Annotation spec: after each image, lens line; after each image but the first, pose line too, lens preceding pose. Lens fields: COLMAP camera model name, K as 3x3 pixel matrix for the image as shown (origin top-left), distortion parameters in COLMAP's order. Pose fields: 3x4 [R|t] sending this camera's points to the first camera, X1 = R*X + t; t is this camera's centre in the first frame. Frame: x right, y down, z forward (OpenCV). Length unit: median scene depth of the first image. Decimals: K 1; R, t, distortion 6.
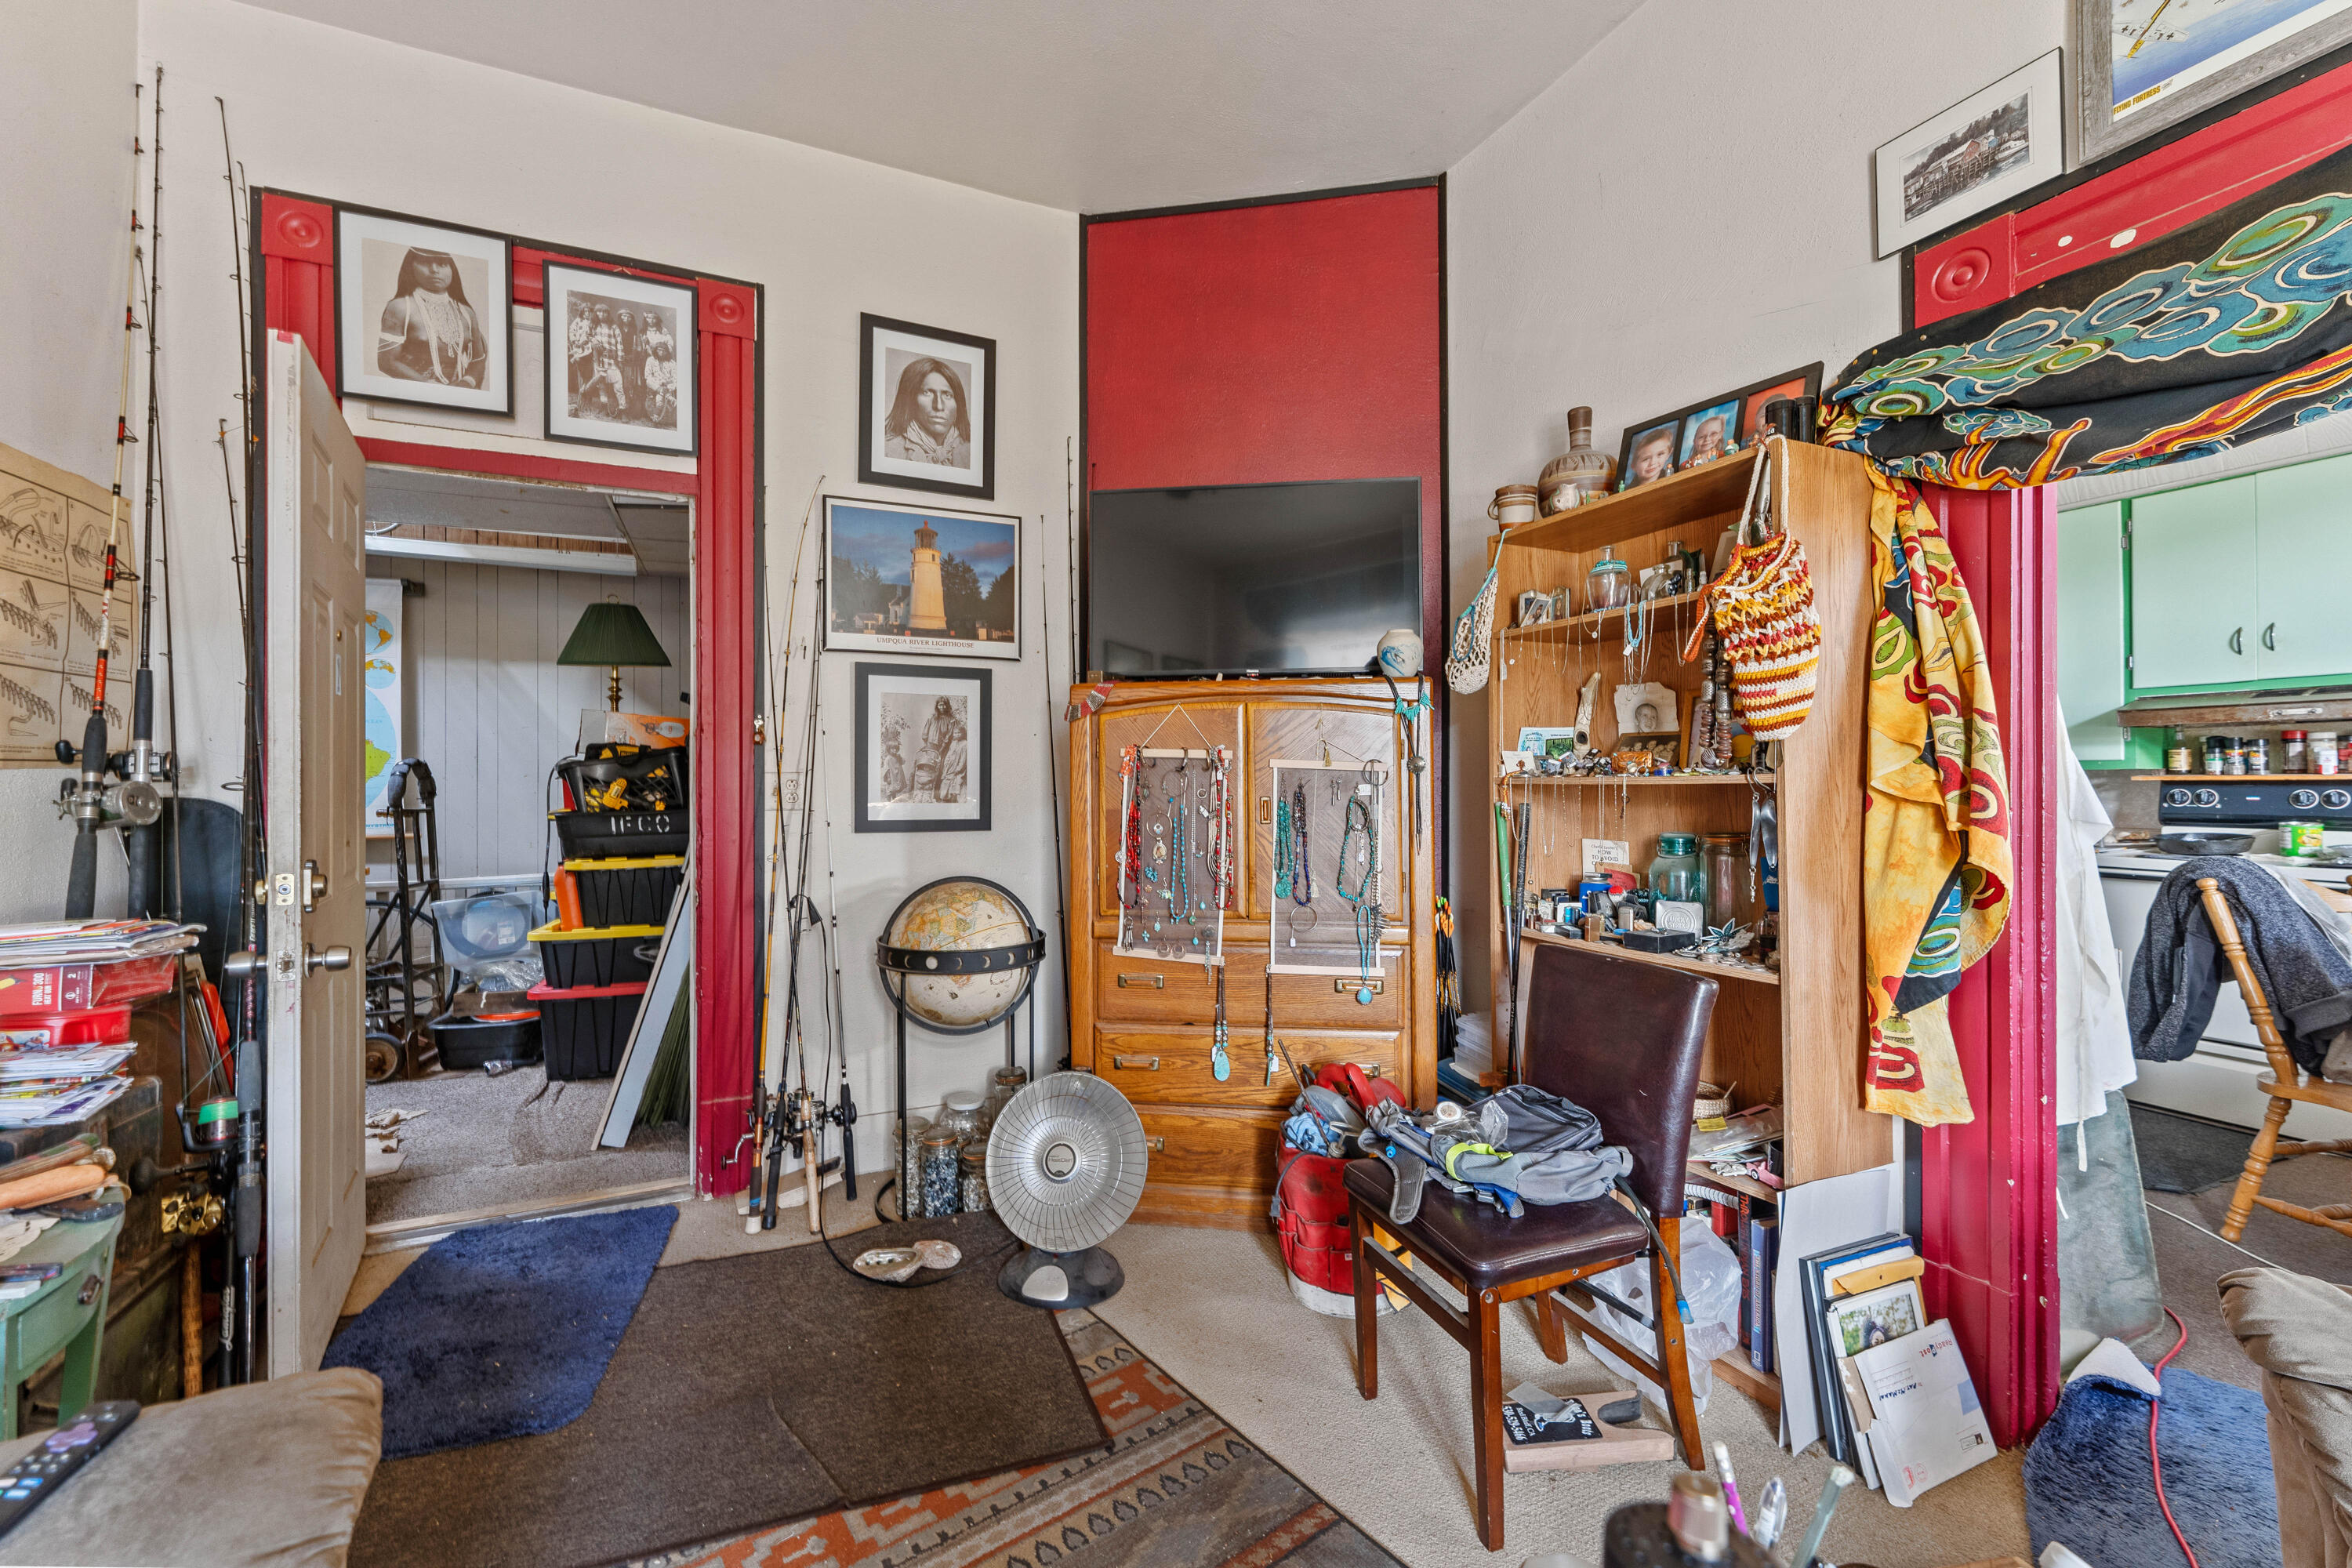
lens RADIAL K [[967.0, 0, 1157.0], [0, 967.0, 783.2], [0, 0, 1]] dist [-0.000506, 0.000497]
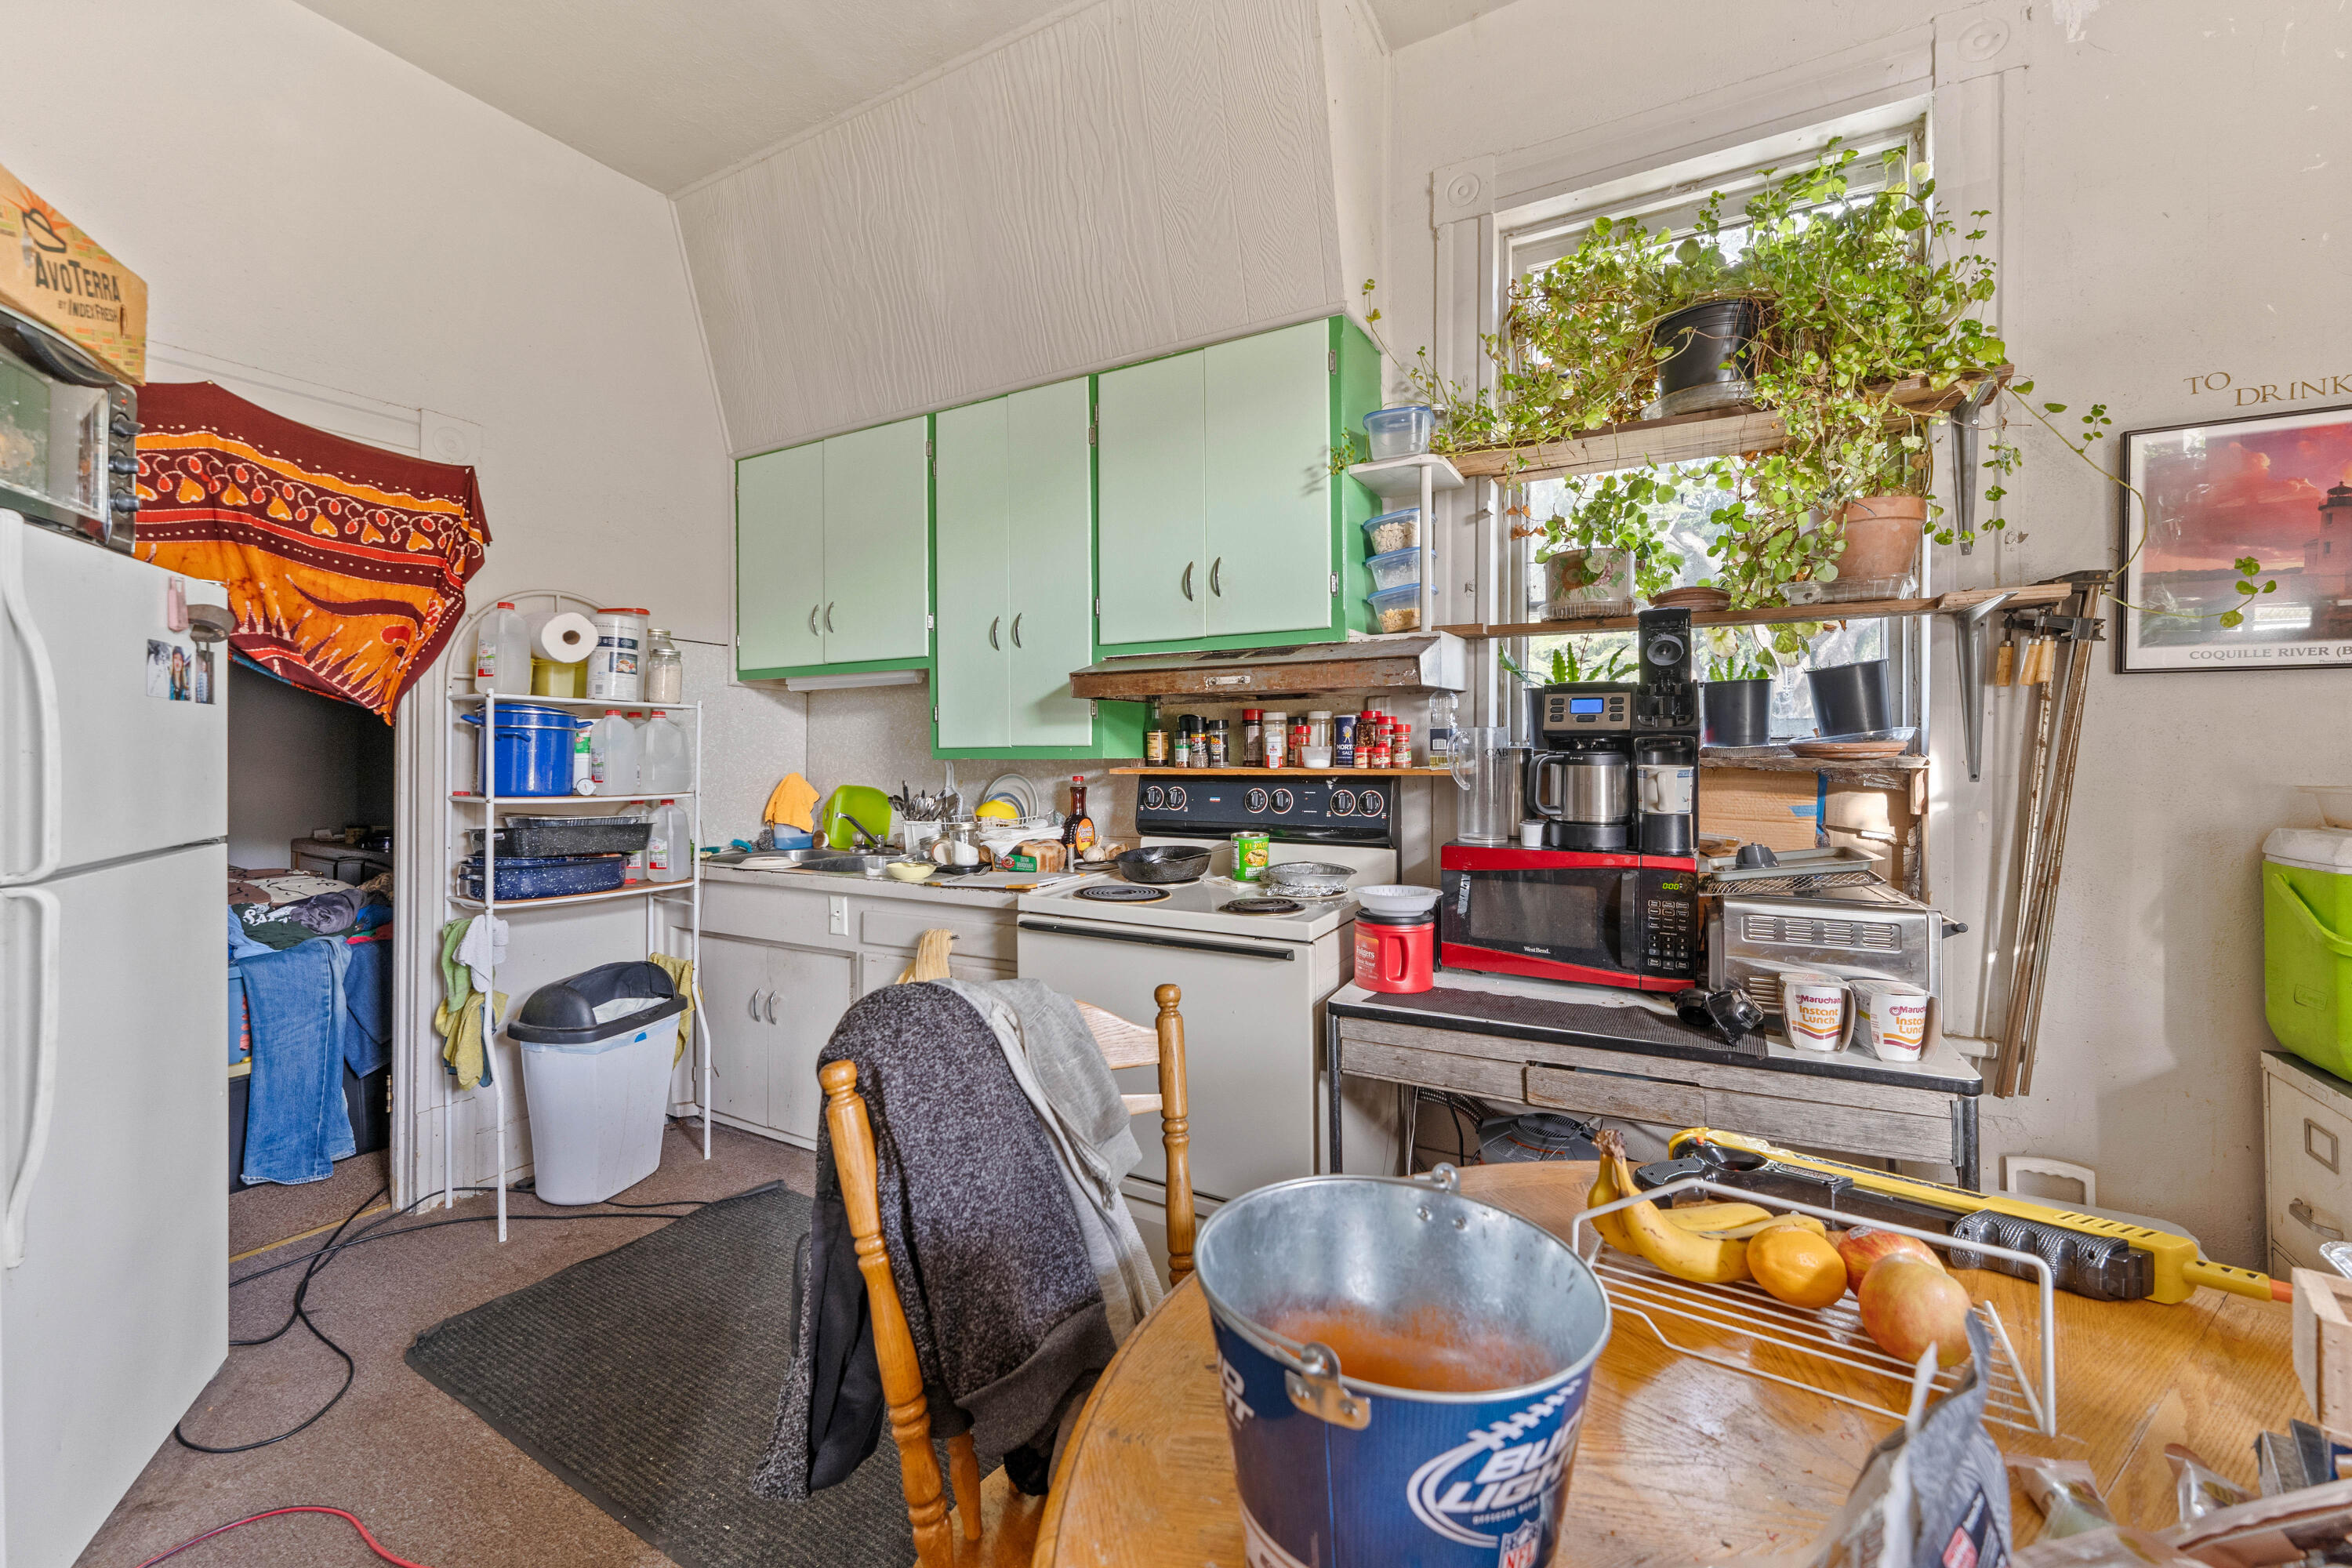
lens RADIAL K [[967.0, 0, 1185.0], [0, 967.0, 765.9], [0, 0, 1]] dist [-0.000506, 0.000497]
pose [[0.802550, -0.007434, 0.596538, 0.650807], [0.000866, 0.999936, 0.011296, -0.017969], [-0.596584, -0.008549, 0.802505, 0.405627]]
